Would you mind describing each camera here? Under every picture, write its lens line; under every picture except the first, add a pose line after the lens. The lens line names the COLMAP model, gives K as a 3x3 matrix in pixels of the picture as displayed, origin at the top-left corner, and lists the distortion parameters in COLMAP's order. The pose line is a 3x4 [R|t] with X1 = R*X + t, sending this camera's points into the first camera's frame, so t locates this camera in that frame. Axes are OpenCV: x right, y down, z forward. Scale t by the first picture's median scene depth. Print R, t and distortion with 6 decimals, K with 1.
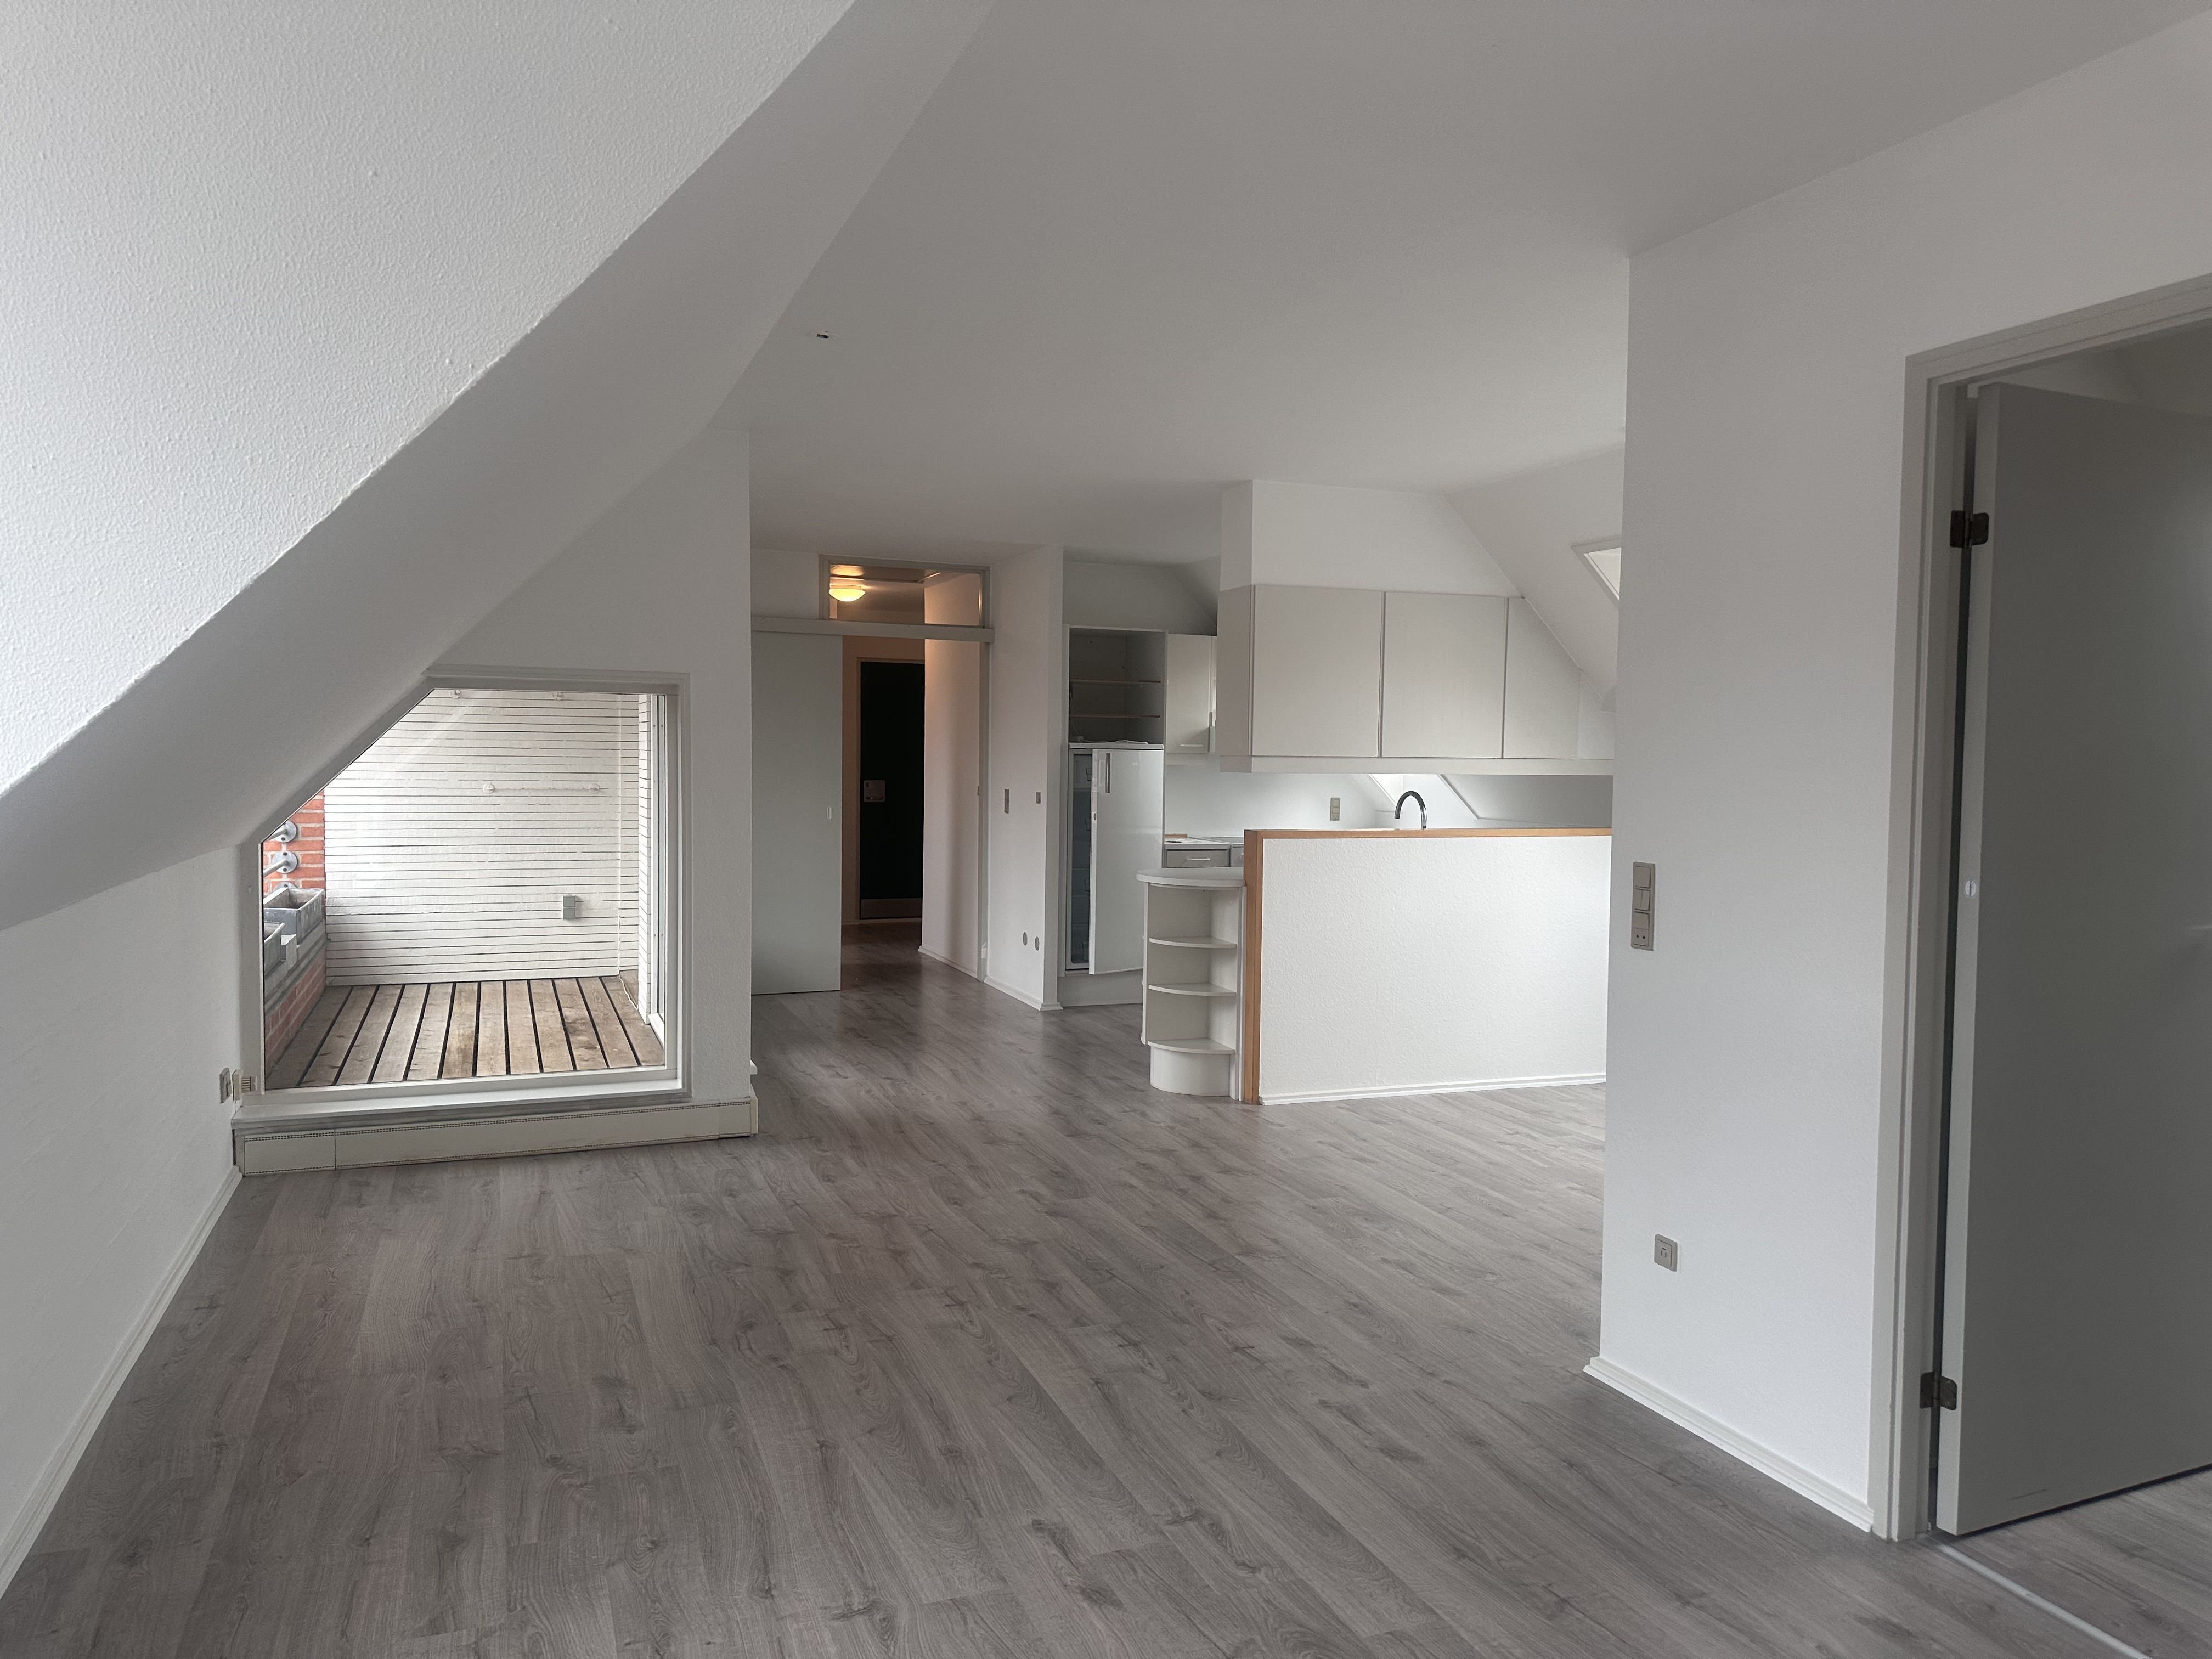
lens RADIAL K [[1566.0, 0, 1106.0], [0, 1566.0, 829.5], [0, 0, 1]] dist [0.107907, -0.109449]
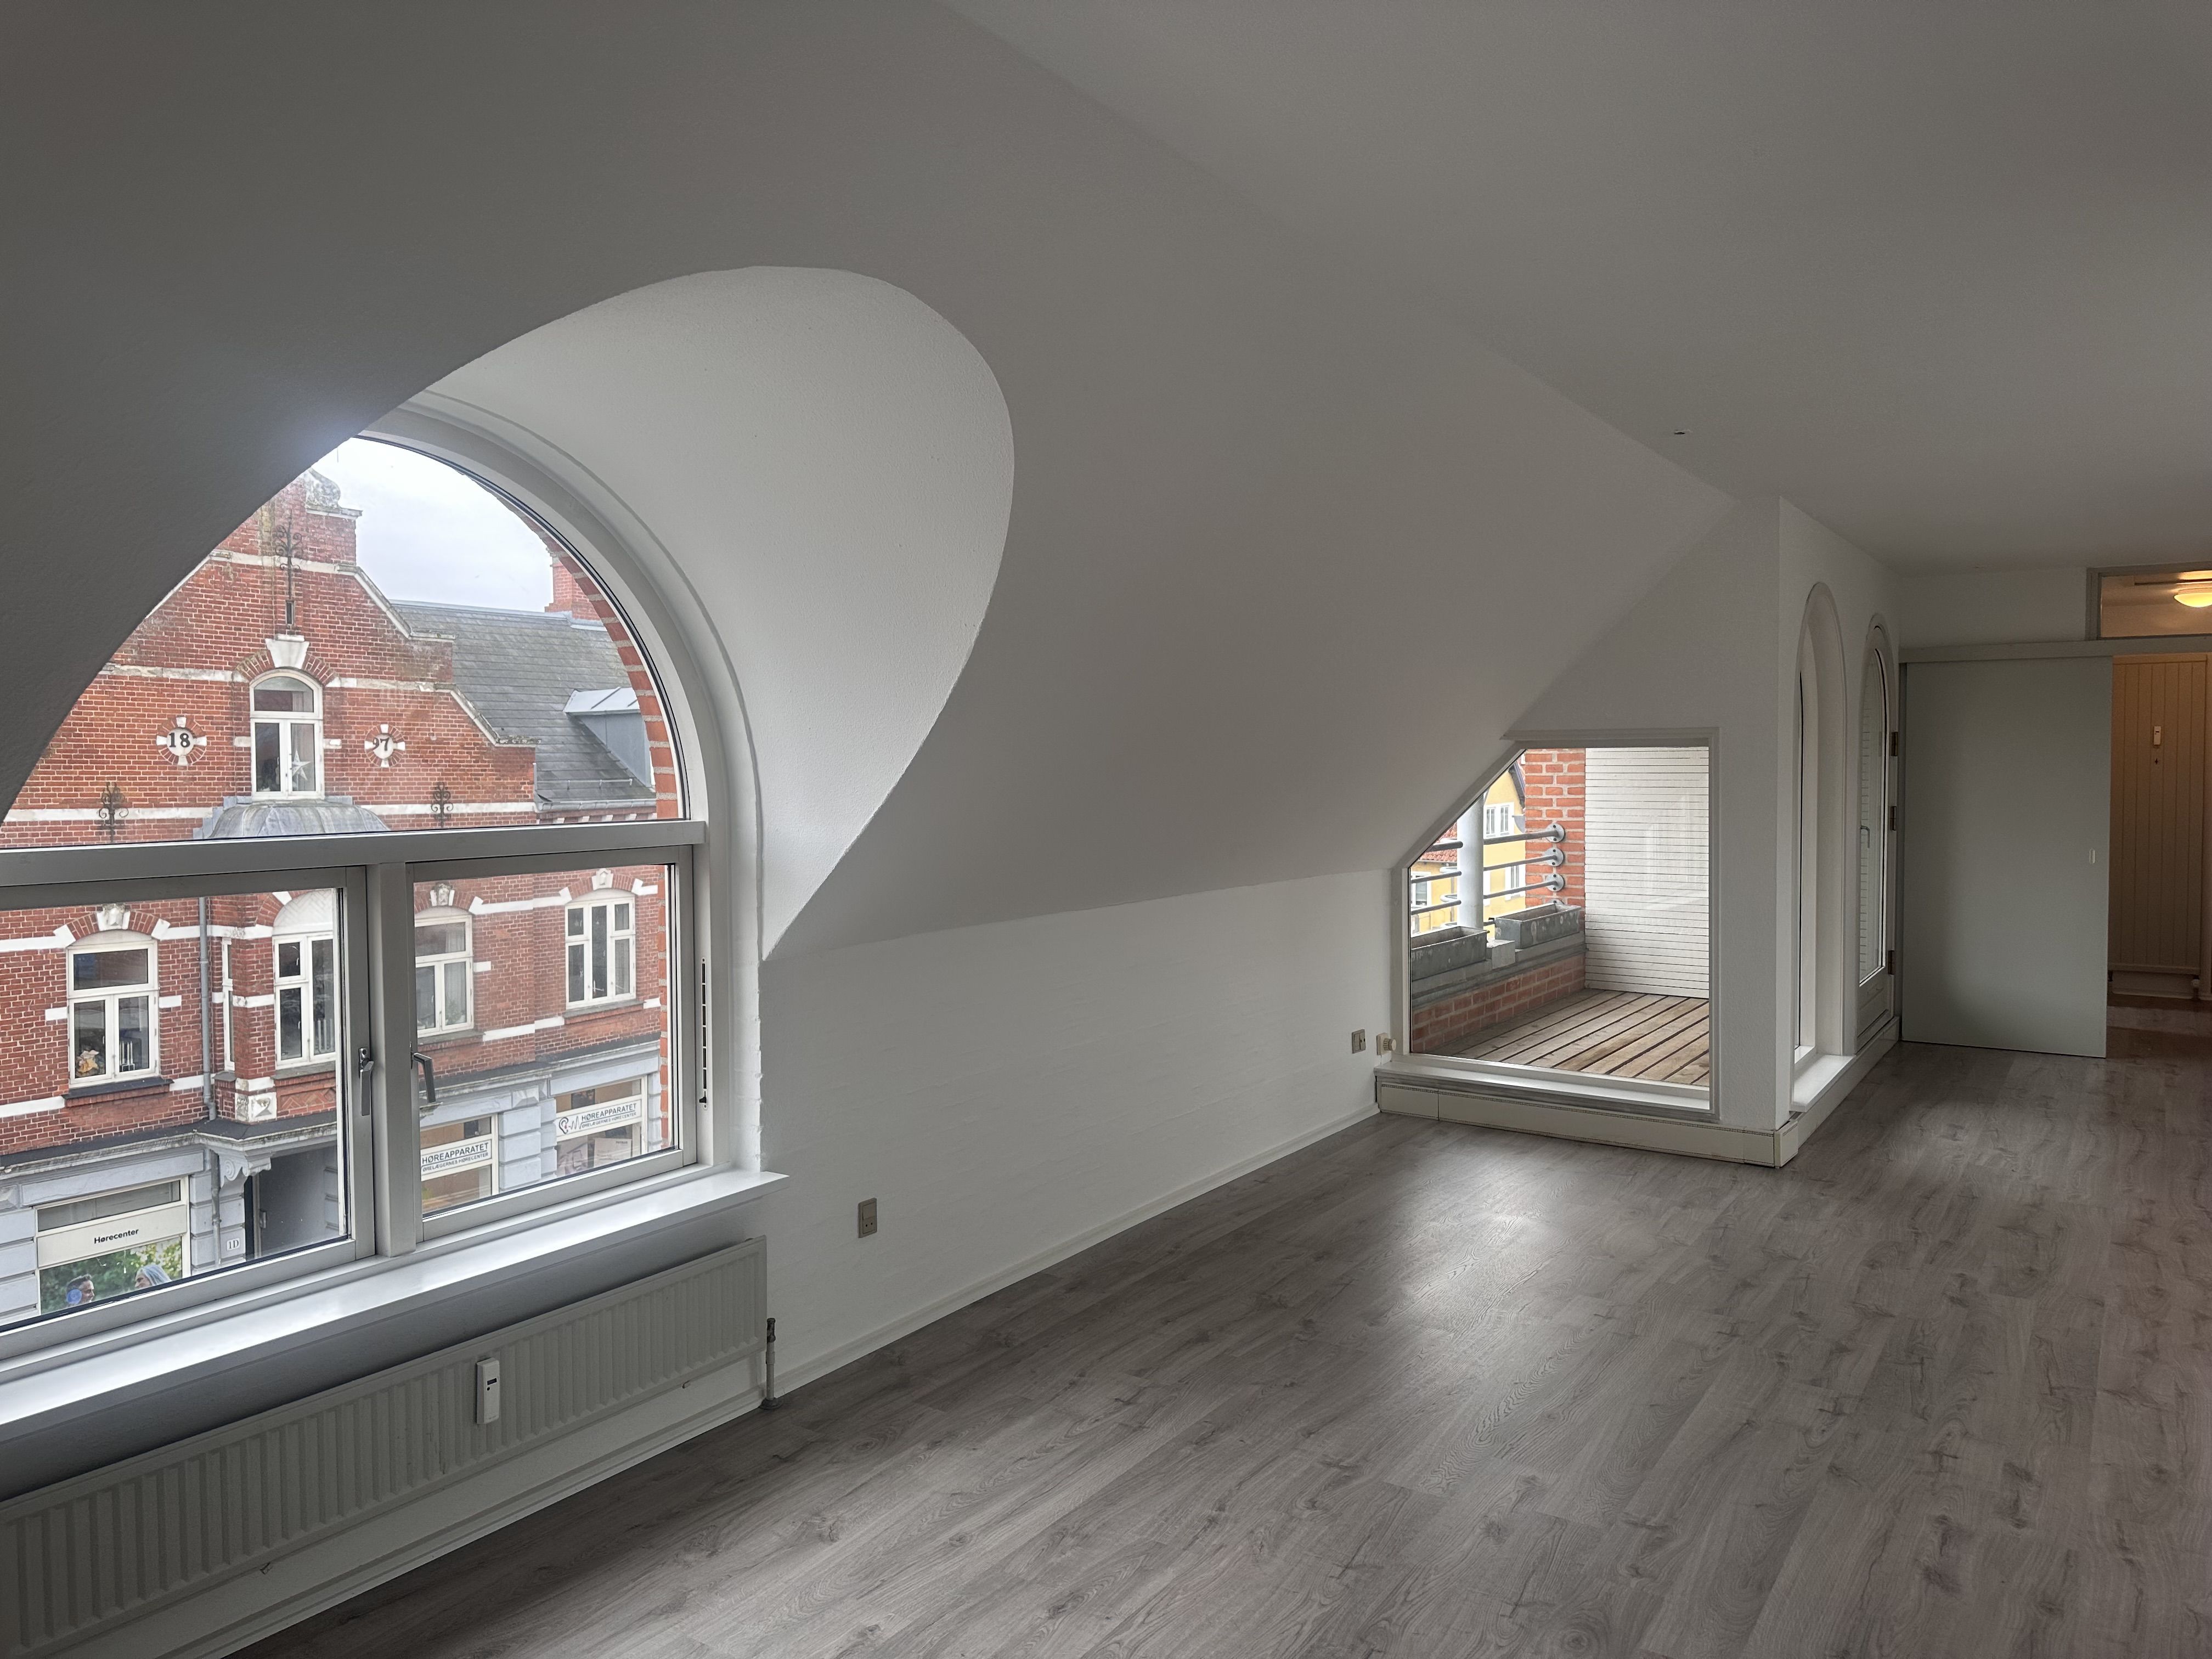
lens RADIAL K [[1575.5, 0, 1092.2], [0, 1575.5, 815.1], [0, 0, 1]] dist [-0.000727, -0.008426]
pose [[0.569199, 0.018541, -0.821991, 0.455949], [-0.039676, 0.999200, -0.004936, -0.018208], [0.821242, 0.035423, 0.569479, 0.044289]]
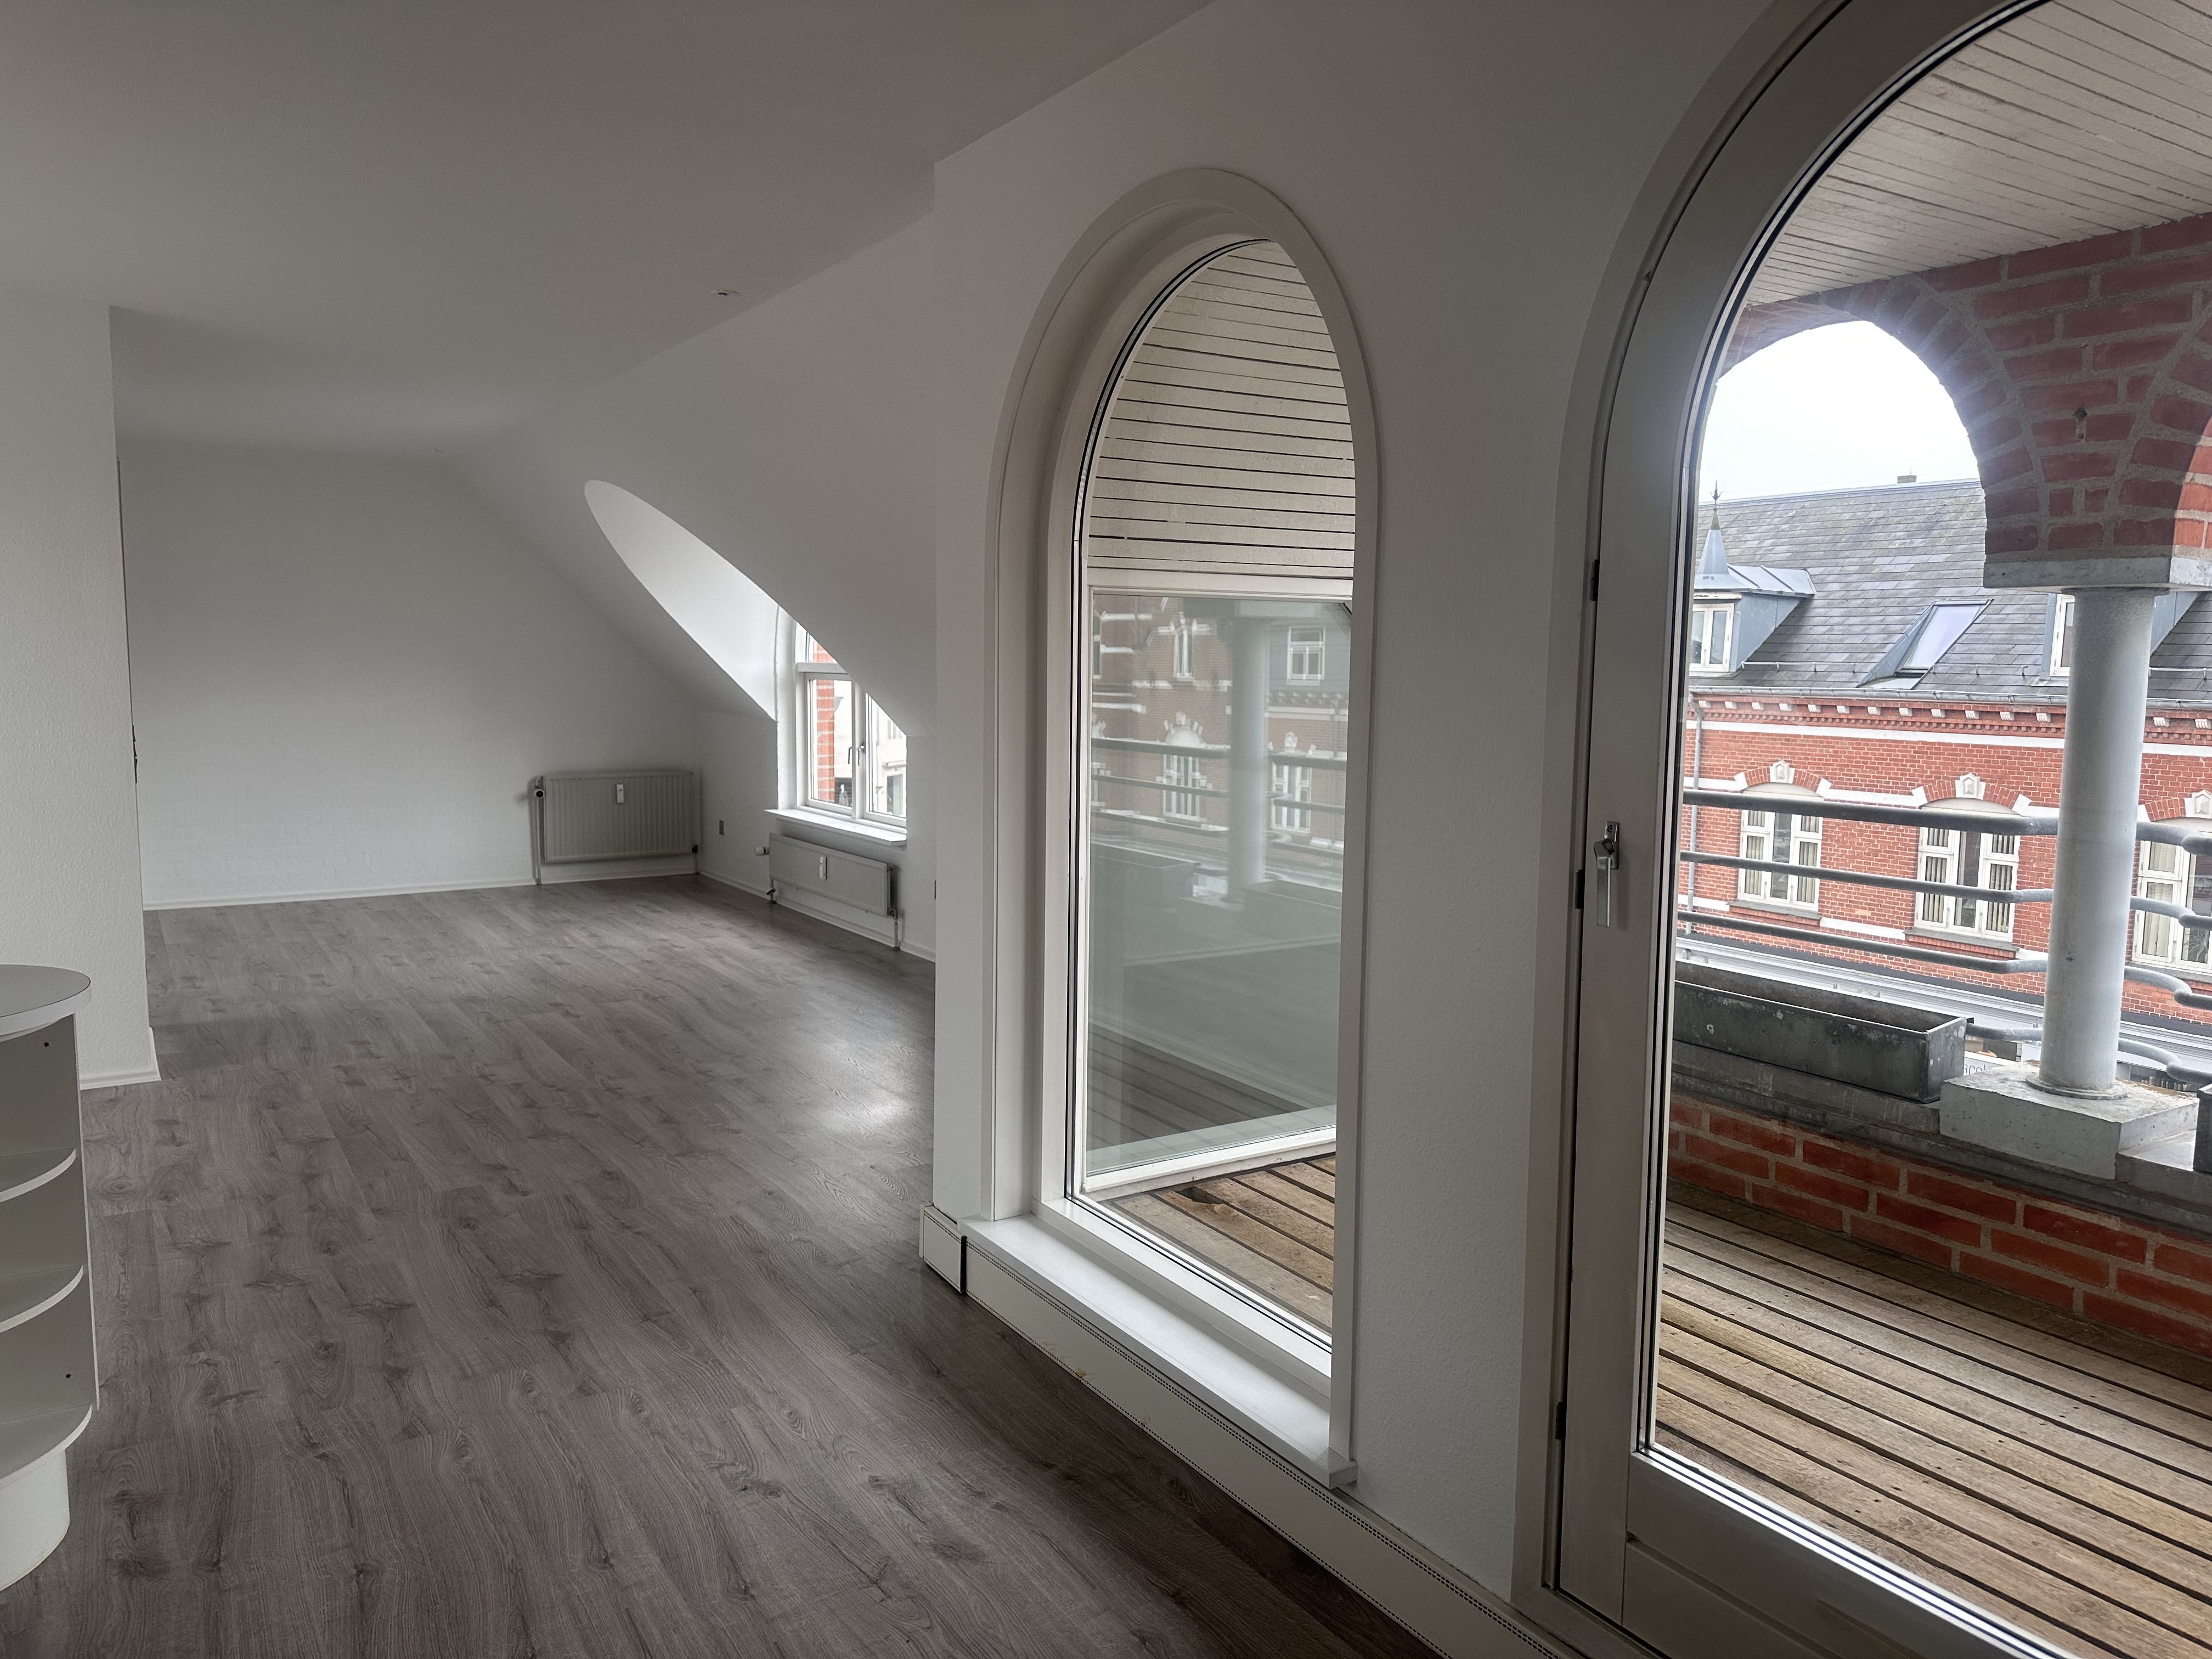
lens RADIAL K [[1547.5, 0, 1106.0], [0, 1547.5, 829.5], [0, 0, 1]] dist [0.014504, -0.005093]
pose [[-0.980182, 0.005392, -0.198028, -0.212644], [-0.027377, 0.986351, 0.162363, -0.112602], [0.196200, 0.164567, -0.966656, 2.010397]]
